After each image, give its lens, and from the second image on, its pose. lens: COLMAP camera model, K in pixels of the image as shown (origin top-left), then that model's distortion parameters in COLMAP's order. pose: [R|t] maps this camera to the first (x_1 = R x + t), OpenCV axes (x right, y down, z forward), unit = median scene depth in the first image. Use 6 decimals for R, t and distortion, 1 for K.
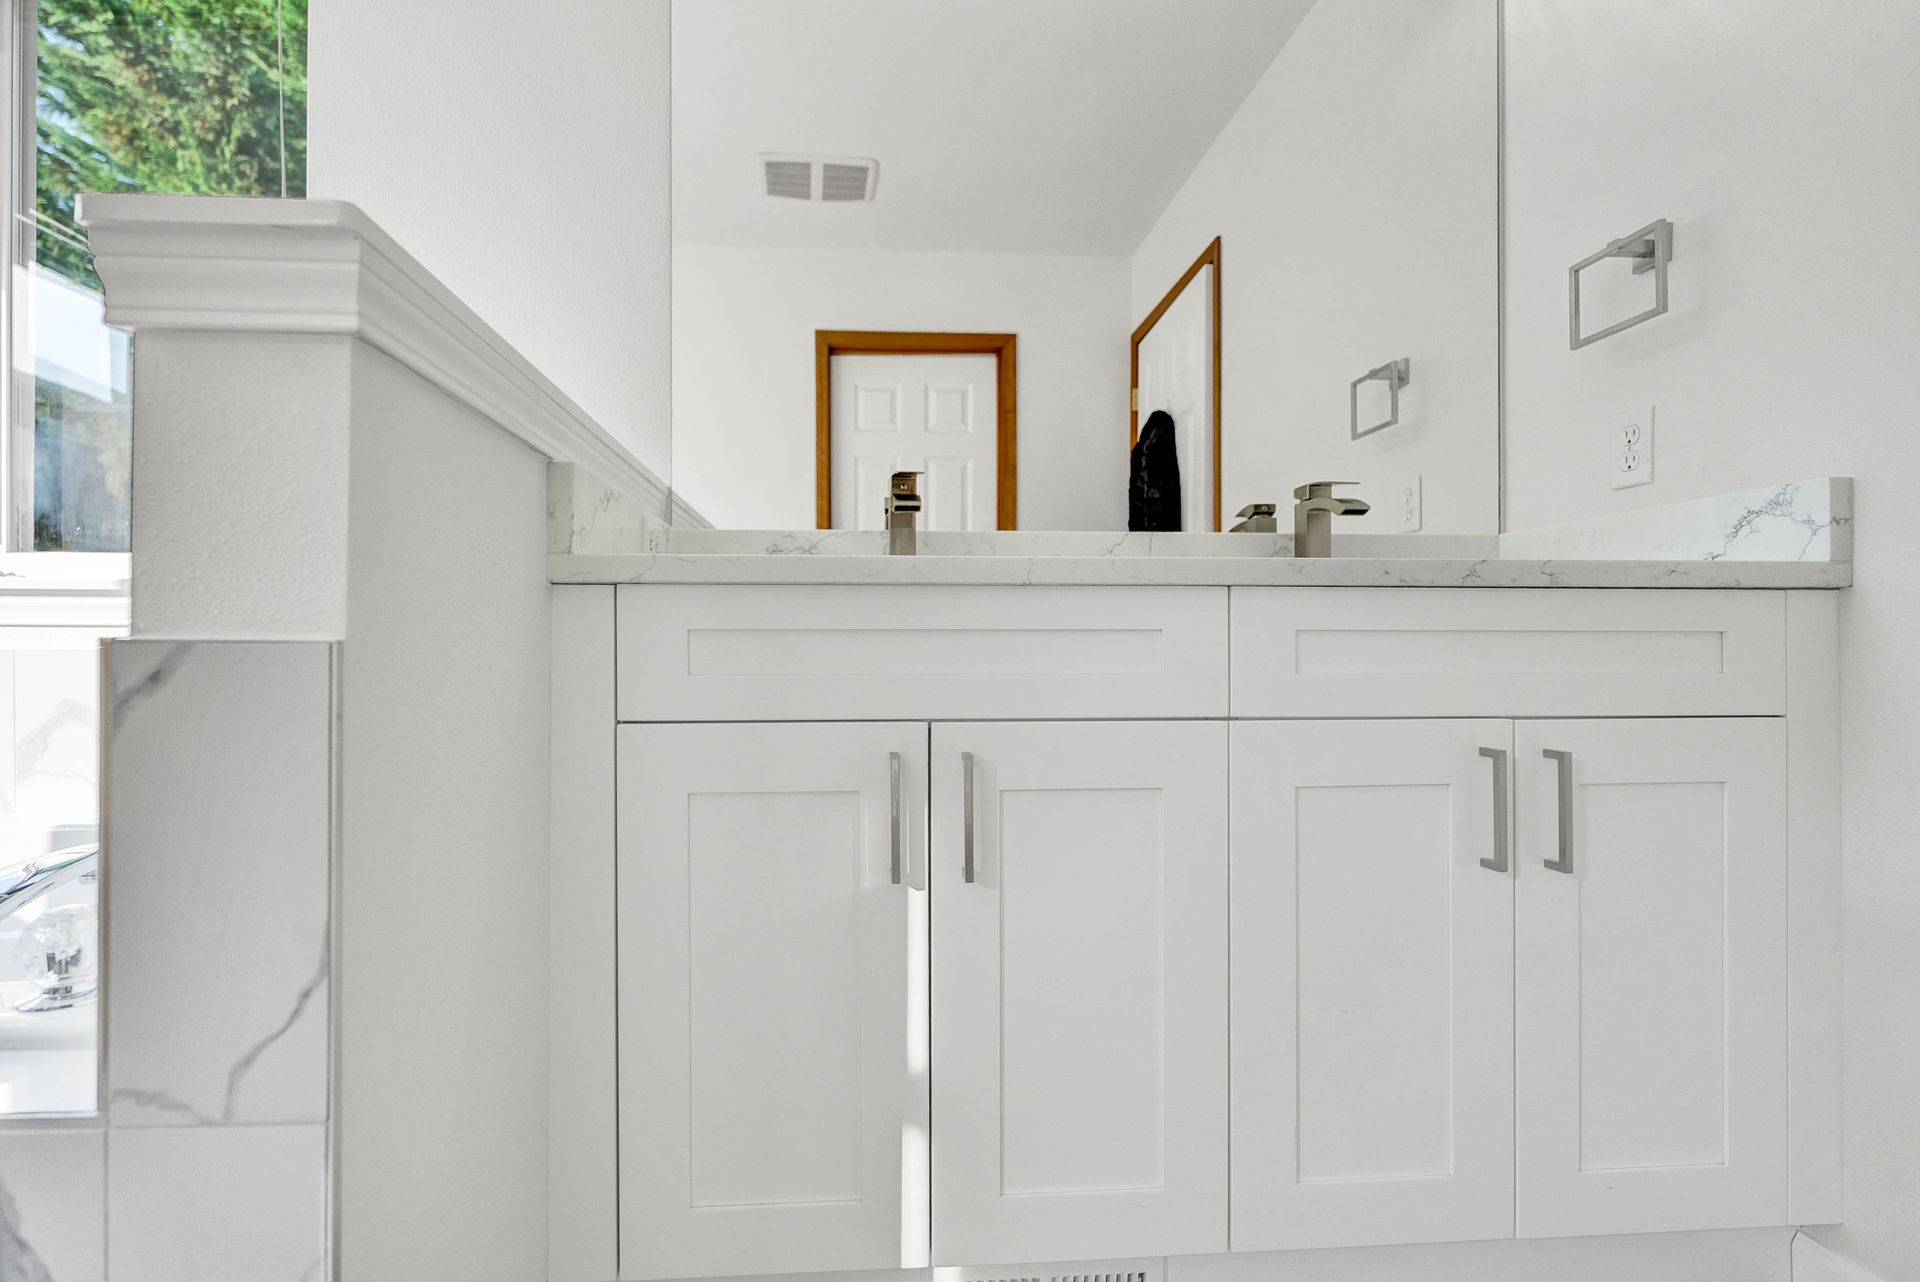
lens RADIAL K [[893.7, 0, 922.0], [0, 893.7, 645.8], [0, 0, 1]] dist [0.000590, -0.000400]
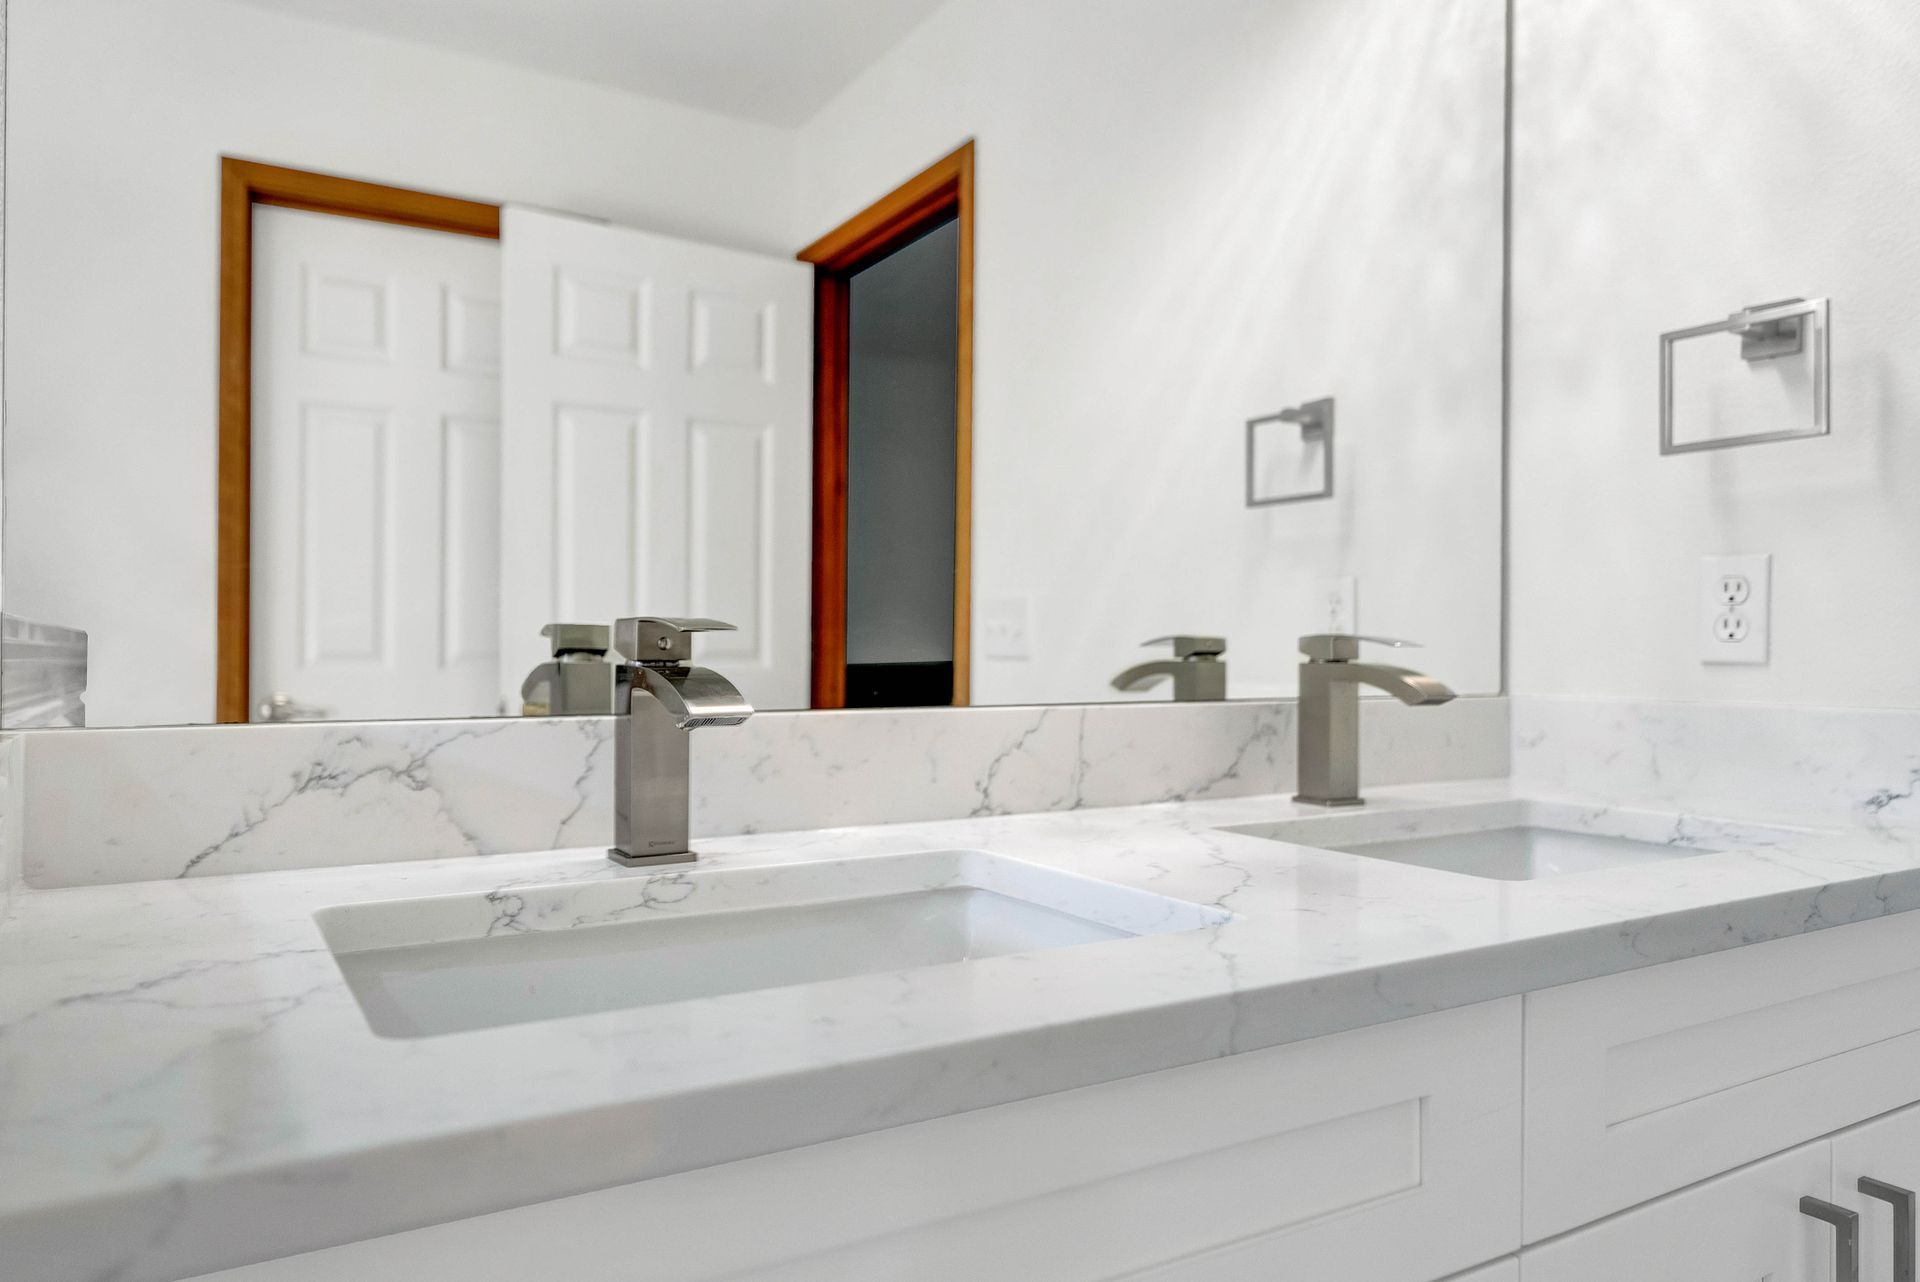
lens RADIAL K [[1264.4, 0, 965.4], [0, 1264.4, 655.6], [0, 0, 1]] dist [0.006200, 0.000416]
pose [[0.890731, 0.005115, 0.454503, -0.129144], [-0.006938, 0.999973, 0.002344, -0.126652], [-0.454478, -0.005242, 0.890742, 0.273078]]
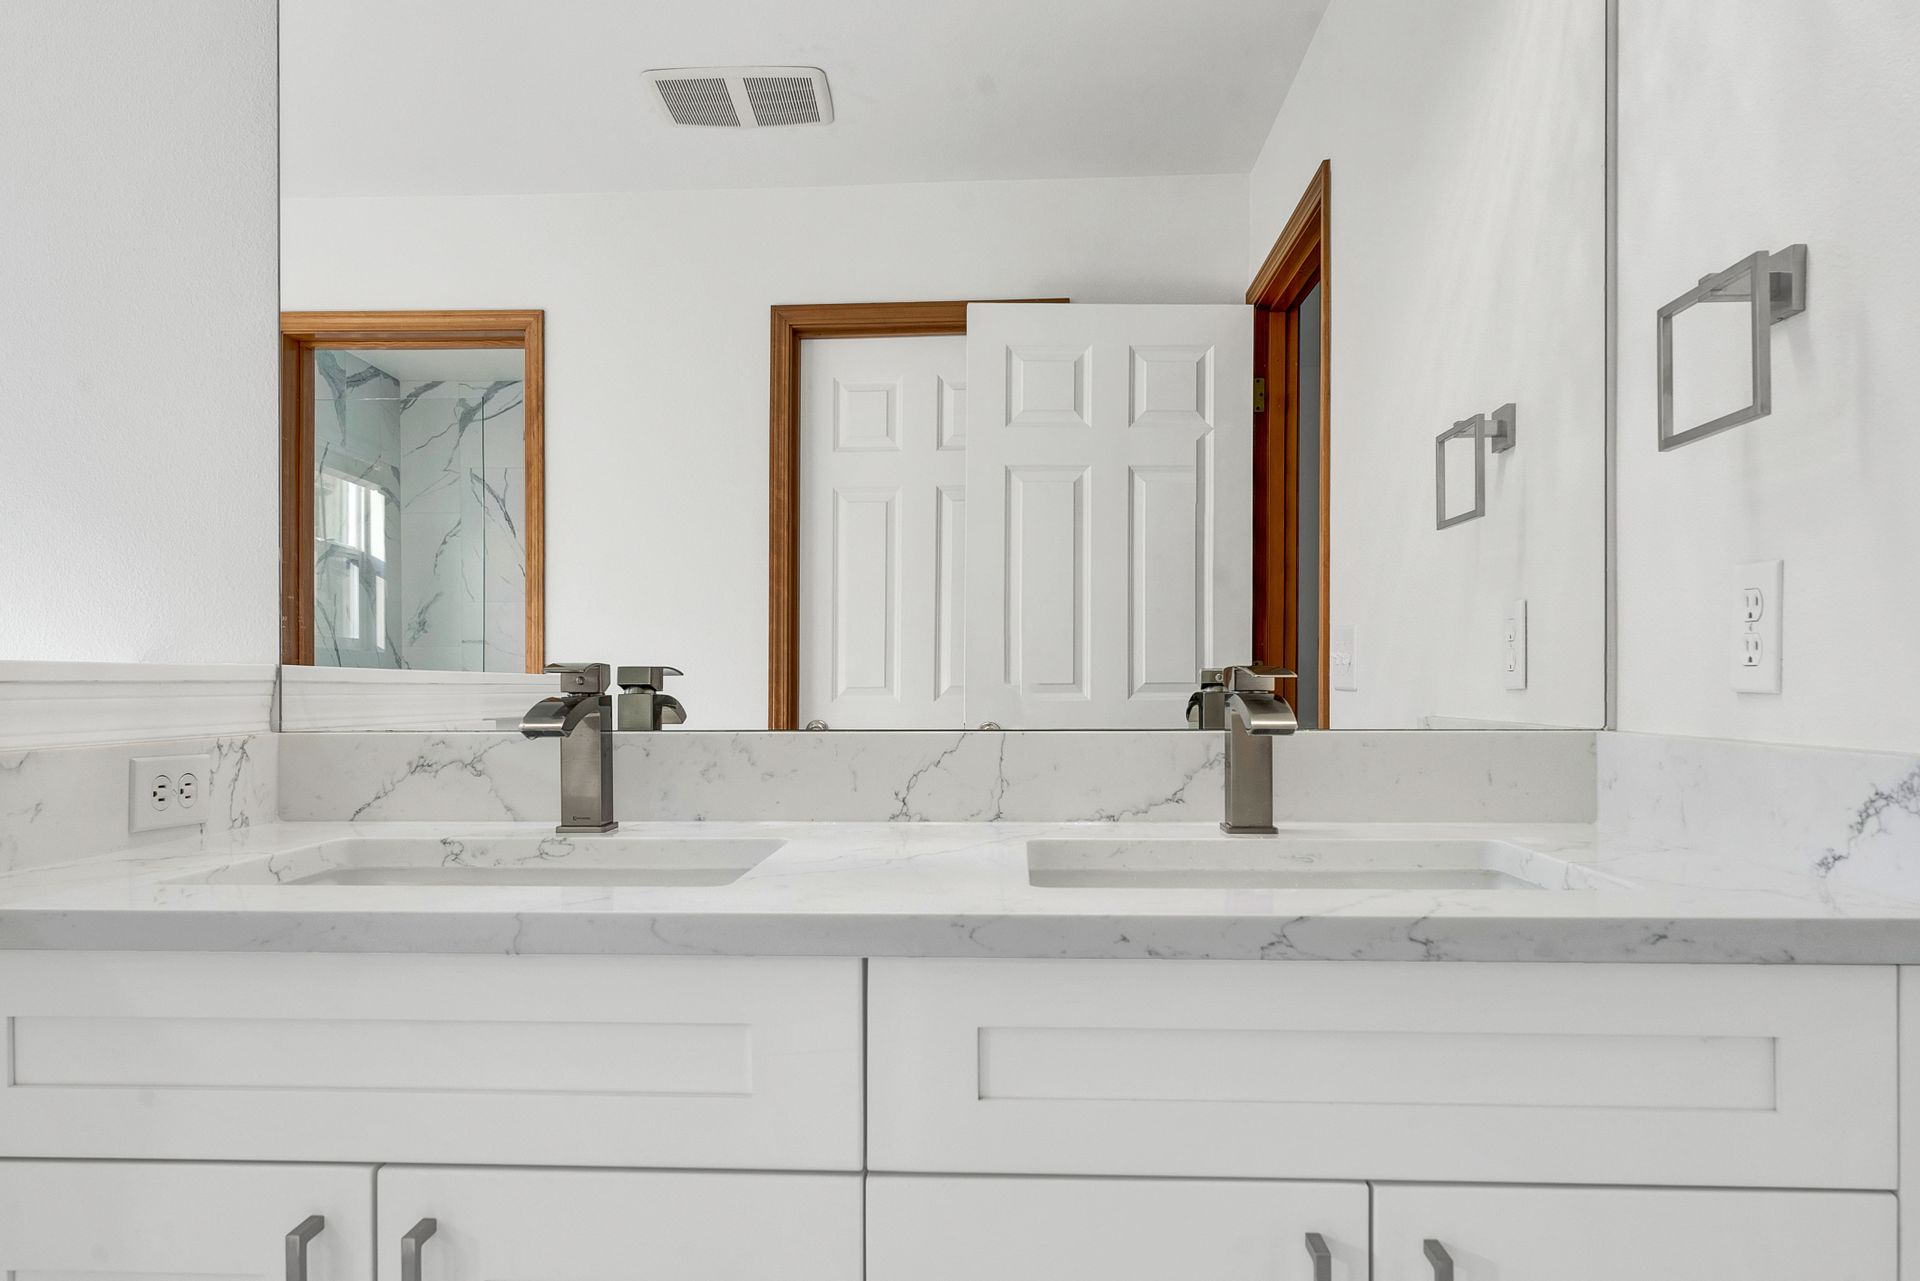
lens RADIAL K [[1287.8, 0, 955.4], [0, 1287.8, 679.1], [0, 0, 1]] dist [0.000700, 0.001194]
pose [[0.993030, -0.000742, -0.117863, 0.262715], [0.000566, 0.999999, -0.001531, -0.129246], [0.117864, 0.001454, 0.993029, 0.076991]]
